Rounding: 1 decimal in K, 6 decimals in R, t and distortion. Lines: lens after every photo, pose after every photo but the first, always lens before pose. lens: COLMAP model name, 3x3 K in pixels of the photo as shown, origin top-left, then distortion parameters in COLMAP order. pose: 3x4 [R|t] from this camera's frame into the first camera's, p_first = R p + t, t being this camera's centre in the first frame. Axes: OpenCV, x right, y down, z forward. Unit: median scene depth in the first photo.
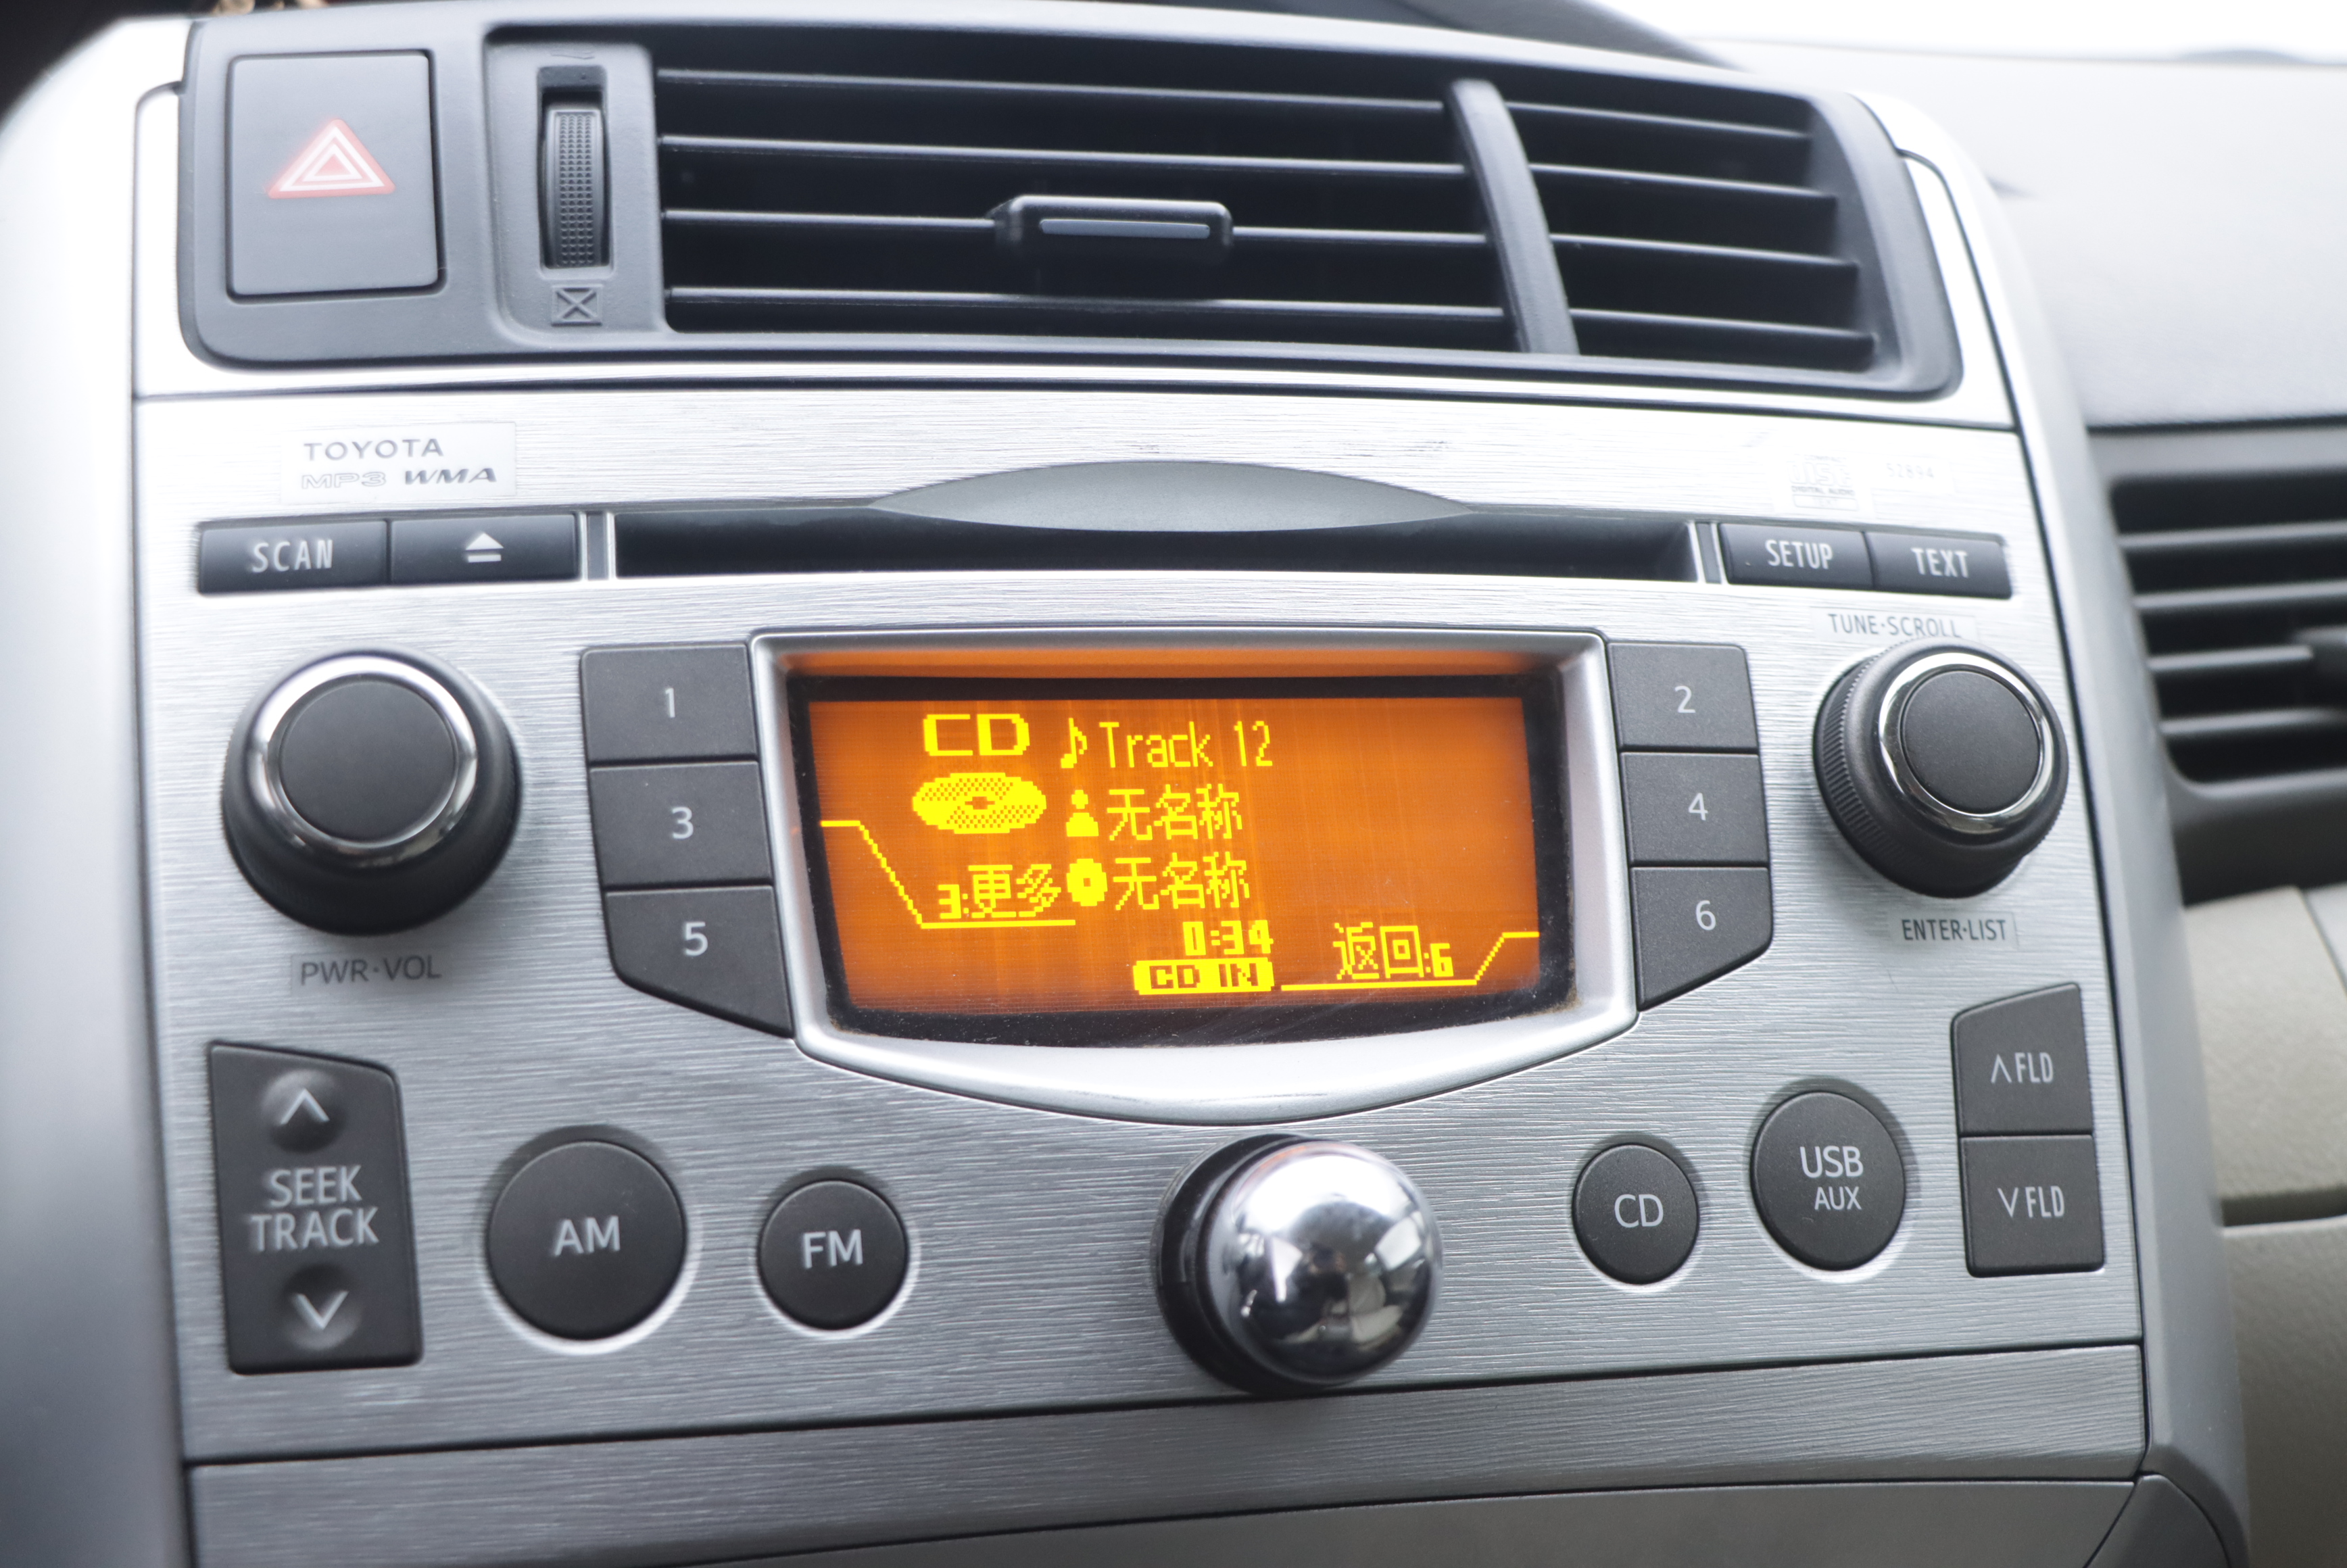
lens RADIAL K [[2968.5, 0, 1209.0], [0, 2968.5, 819.6], [0, 0, 1]] dist [-0.111891, 0.242646]
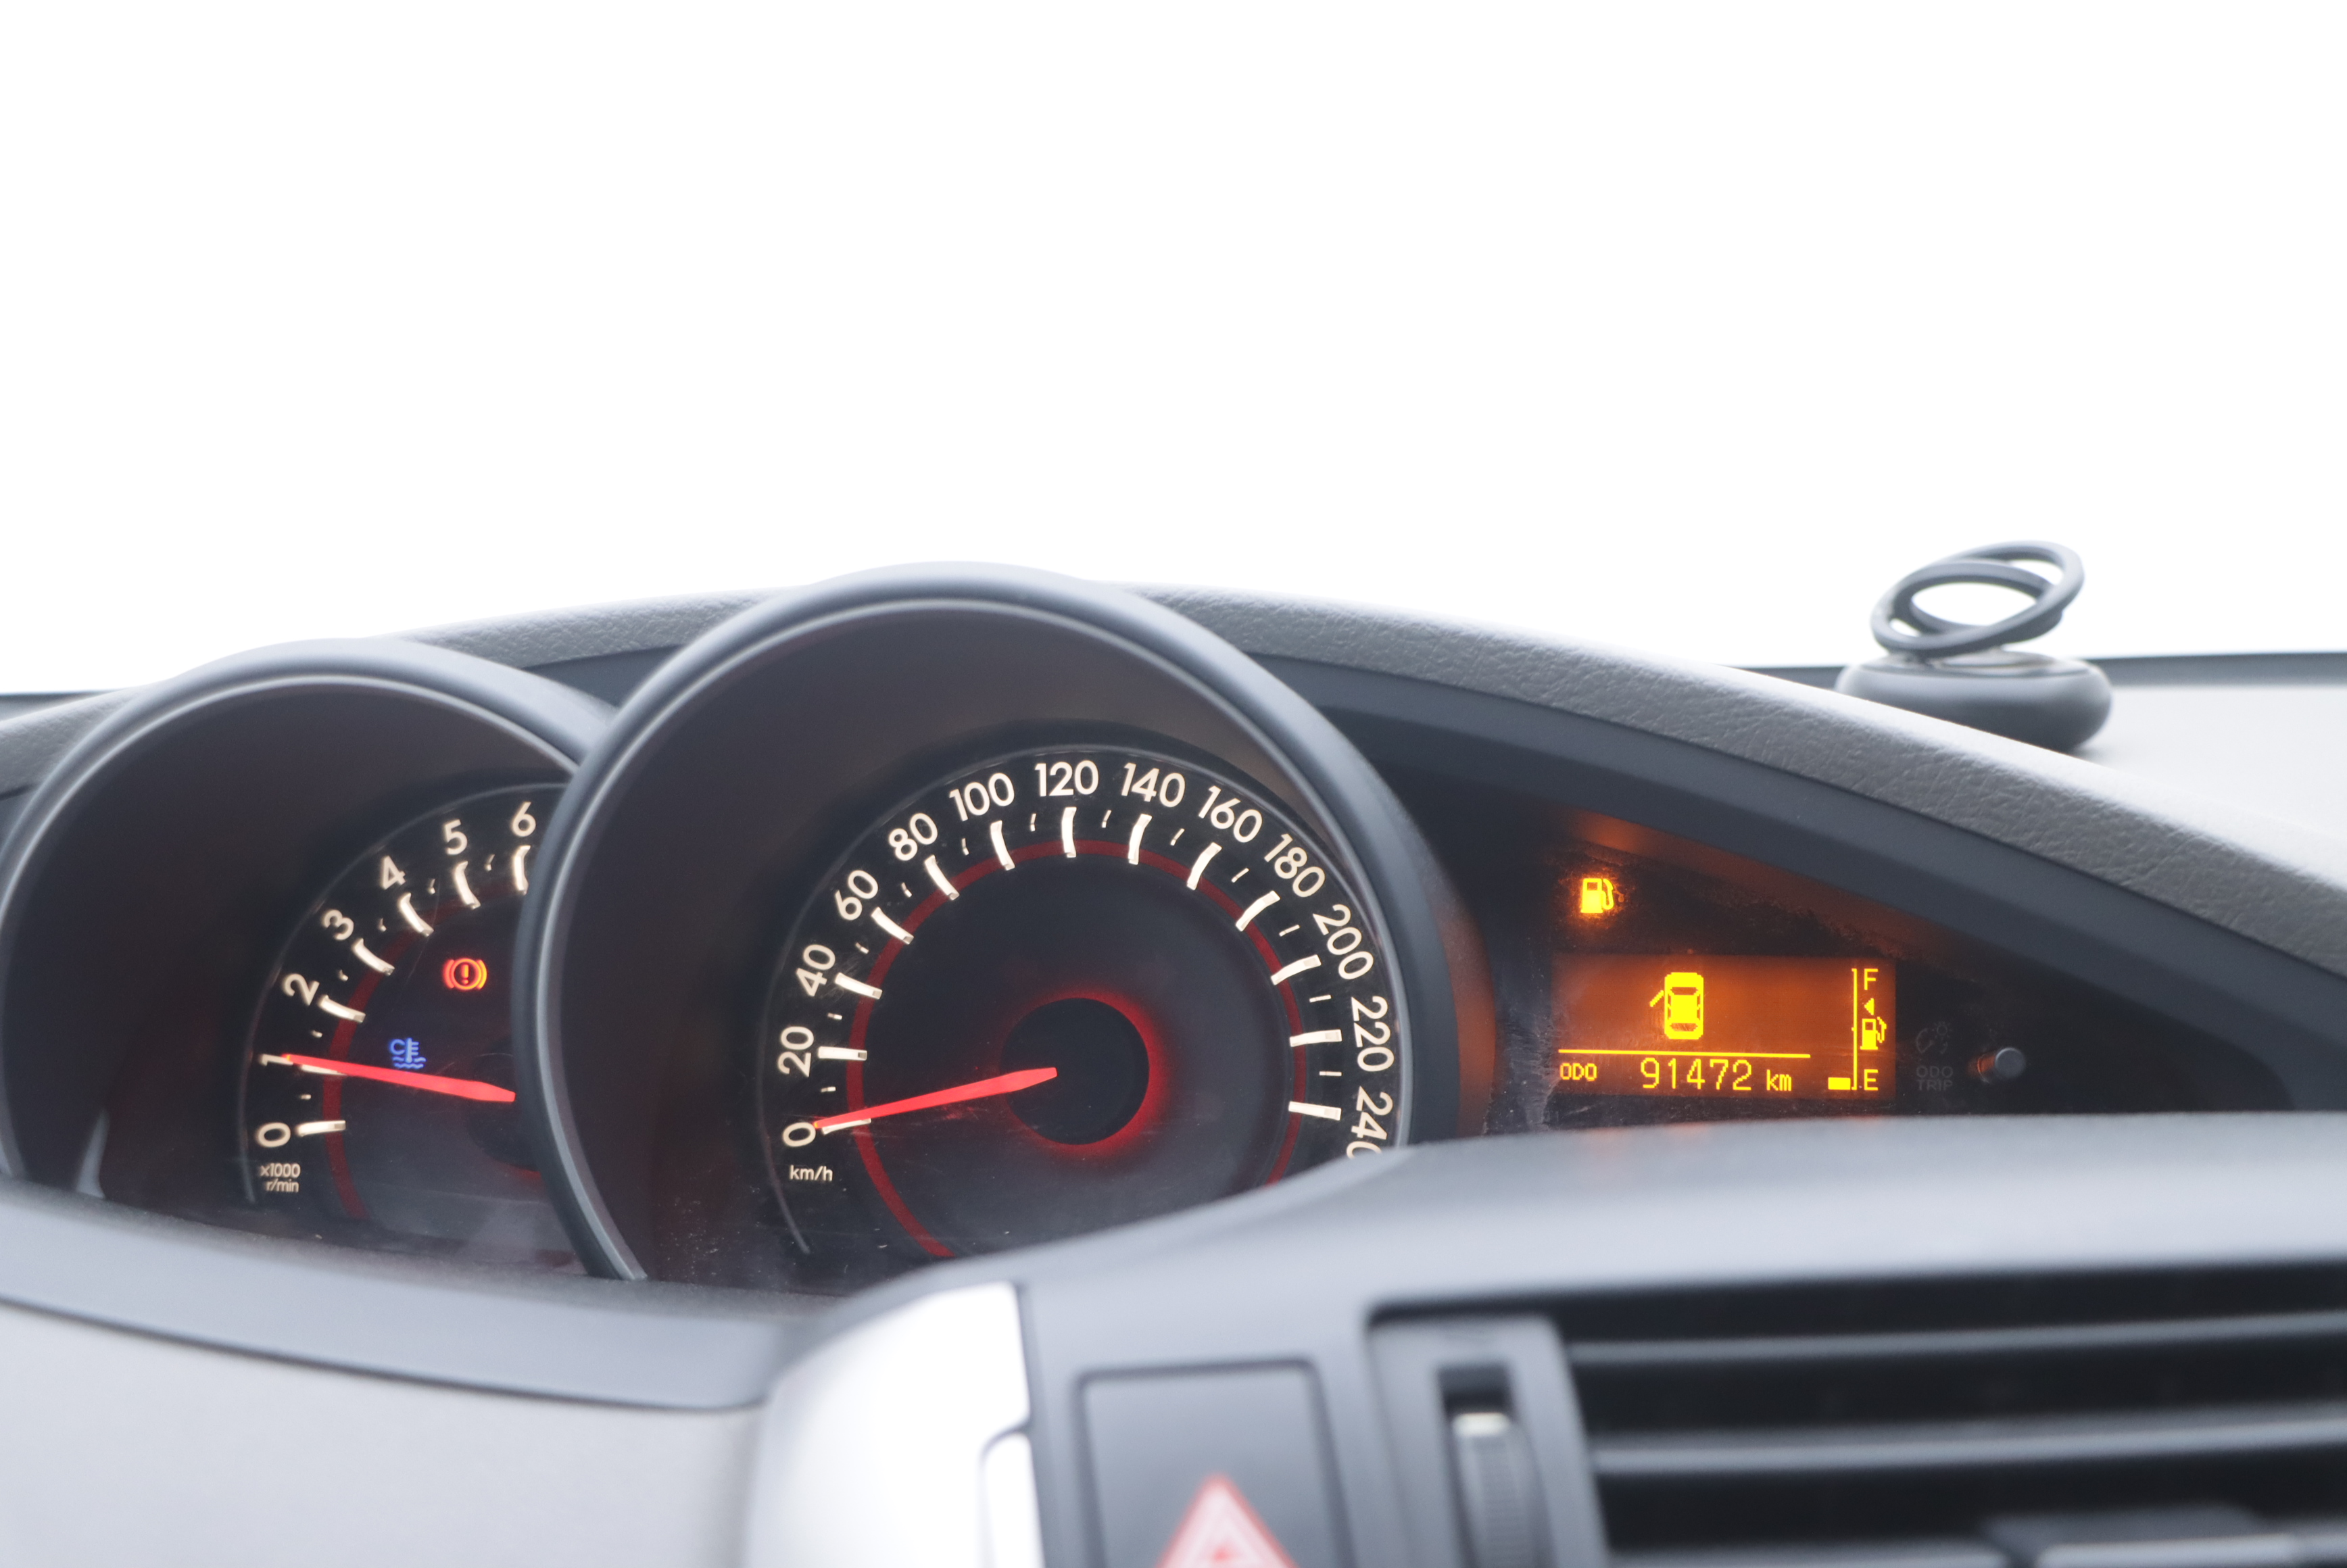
lens RADIAL K [[3020.8, 0, 1178.6], [0, 3020.8, 807.5], [0, 0, 1]] dist [-0.053550, 0.350123]
pose [[0.992582, -0.026946, -0.118551, -0.216481], [0.014623, 0.994510, -0.103616, -0.359348], [0.120692, 0.101114, 0.987527, 0.150282]]
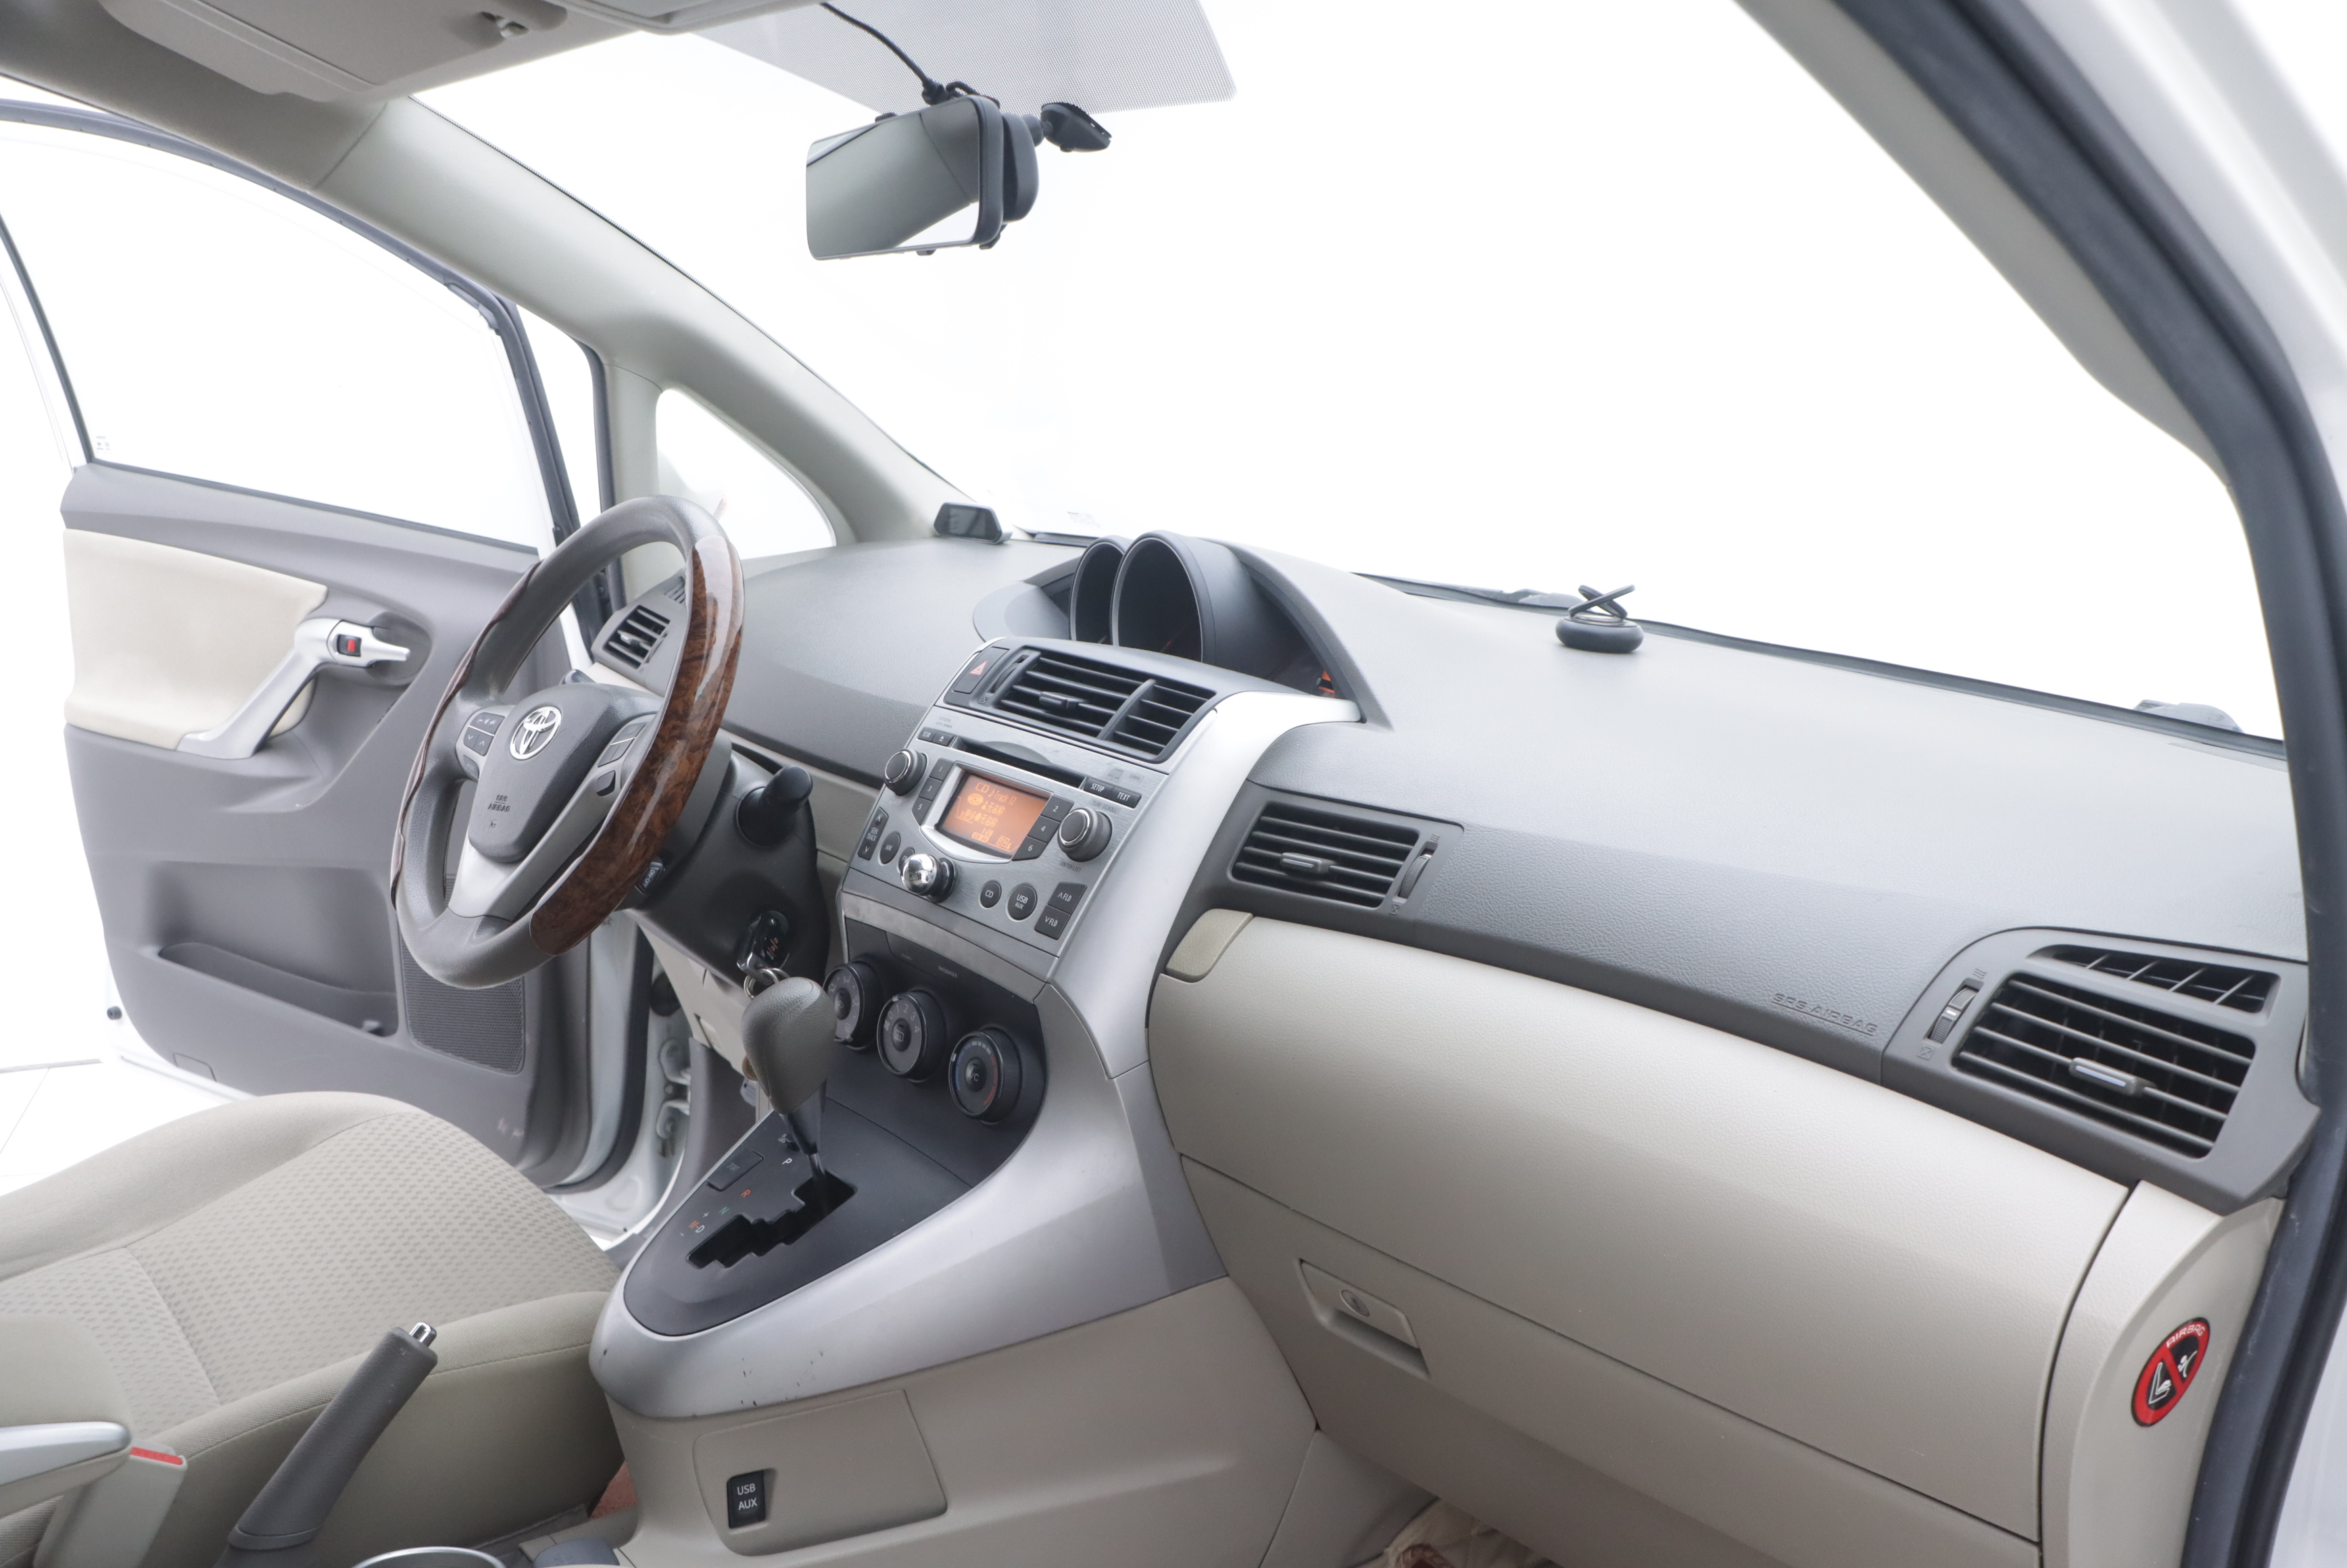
lens RADIAL K [[1935.7, 0, 1177.2], [0, 1935.7, 819.2], [0, 0, 1]] dist [-0.191640, 0.160825]
pose [[0.459514, 0.185157, -0.868657, 3.187196], [-0.254916, 0.964374, 0.070710, -0.316728], [0.850803, 0.188942, 0.490343, -0.415577]]
